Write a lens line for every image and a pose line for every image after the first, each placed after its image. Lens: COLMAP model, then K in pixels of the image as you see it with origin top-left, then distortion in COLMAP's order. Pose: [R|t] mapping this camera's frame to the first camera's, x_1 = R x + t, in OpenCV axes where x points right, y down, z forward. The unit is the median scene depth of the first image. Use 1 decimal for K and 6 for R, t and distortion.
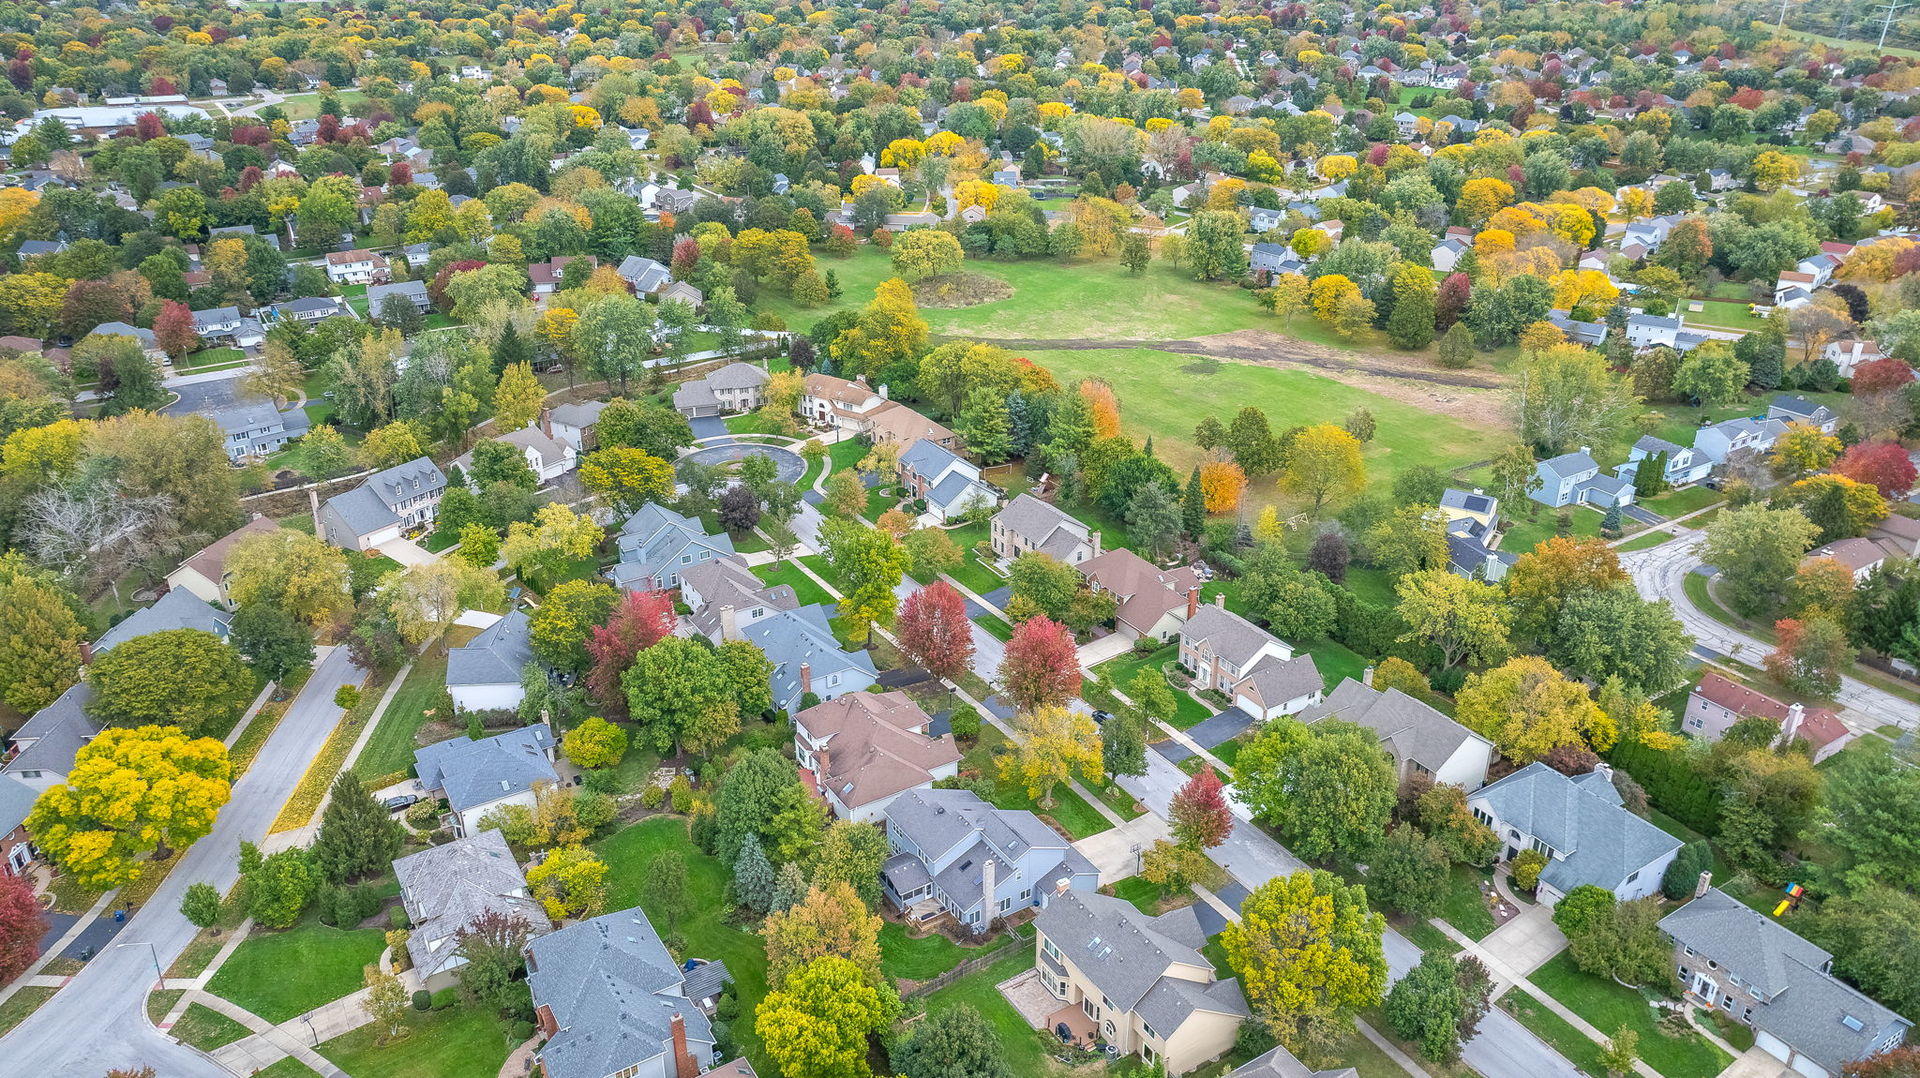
lens RADIAL K [[1378.7, 0, 960.0], [0, 1378.7, 539.0], [0, 0, 1]] dist [-0.005122, 0.000320]
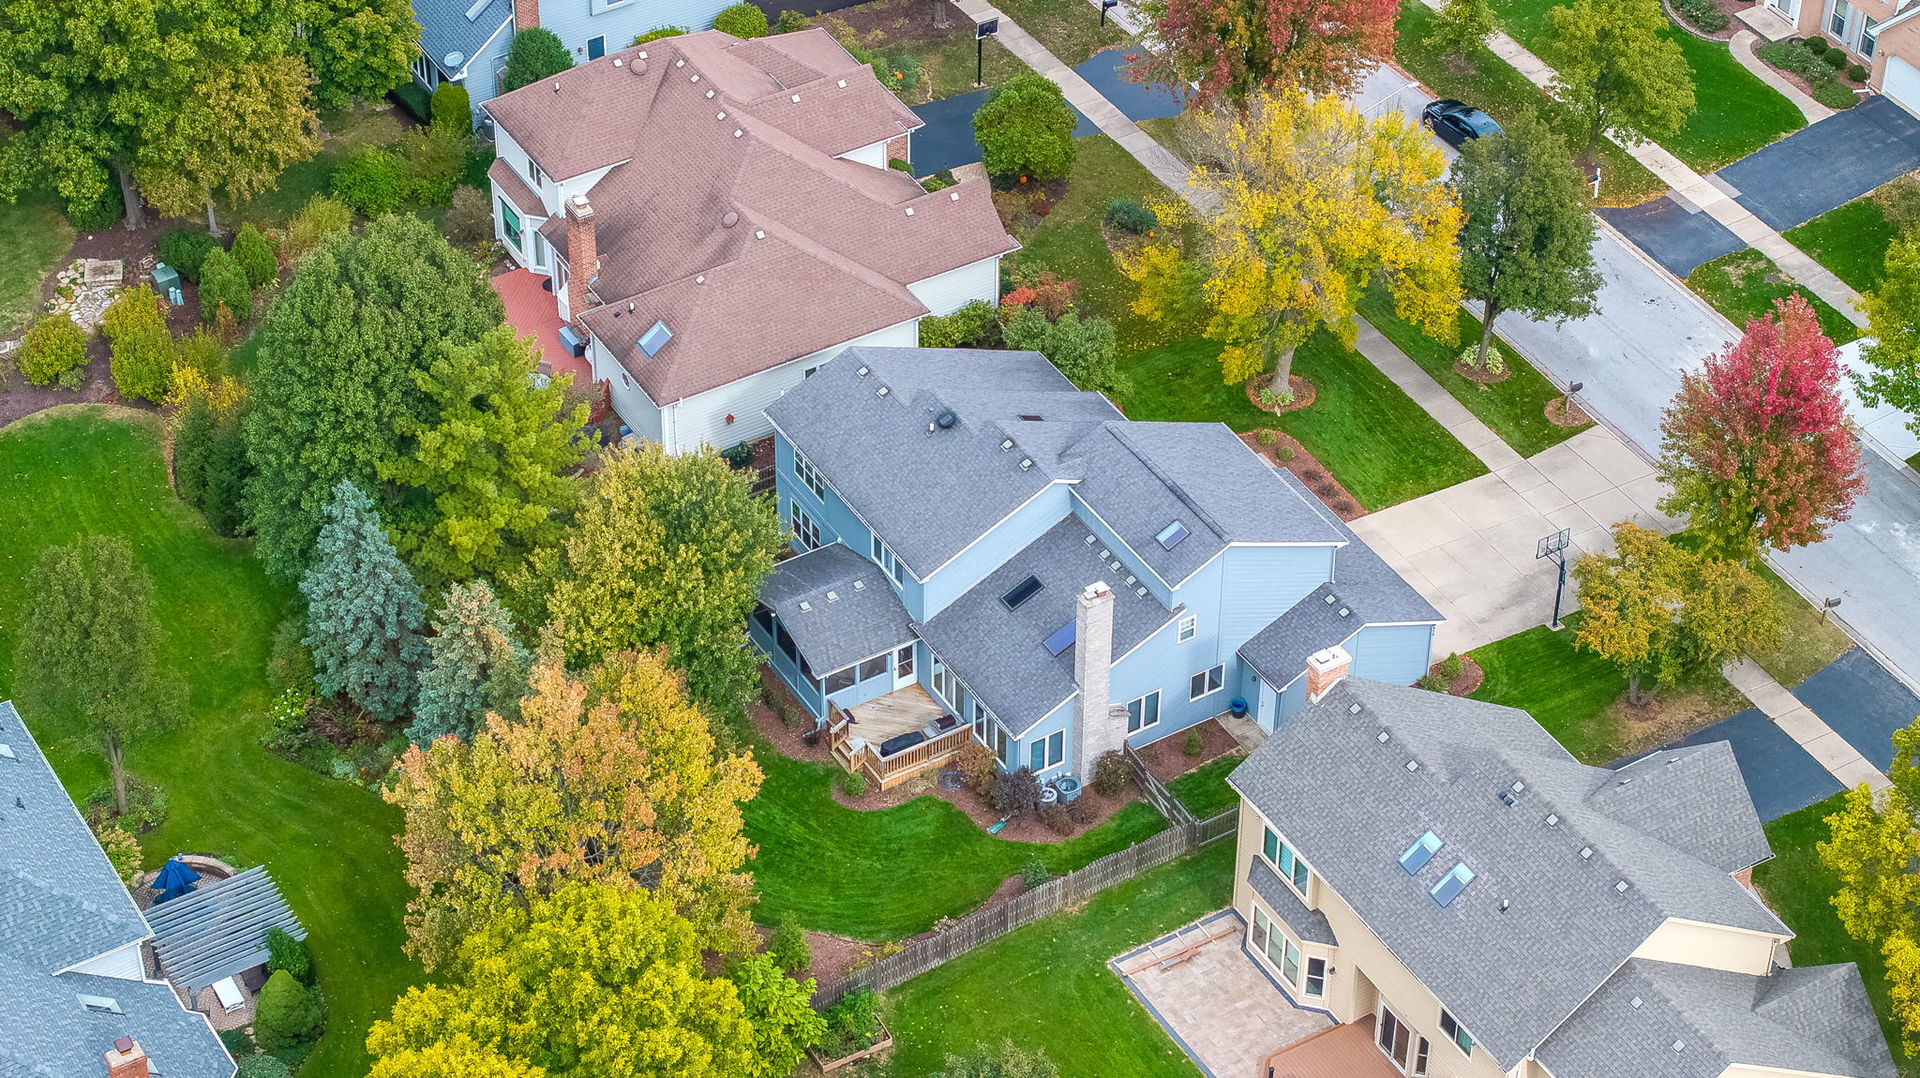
lens RADIAL K [[3846.2, 0, 956.1], [0, 3846.2, 642.7], [0, 0, 1]] dist [-0.075278, 0.373098]
pose [[0.999833, 0.016390, -0.008044, -0.003547], [-0.013510, 0.960510, 0.277918, 0.000209], [0.012281, -0.277763, 0.960571, 0.129669]]
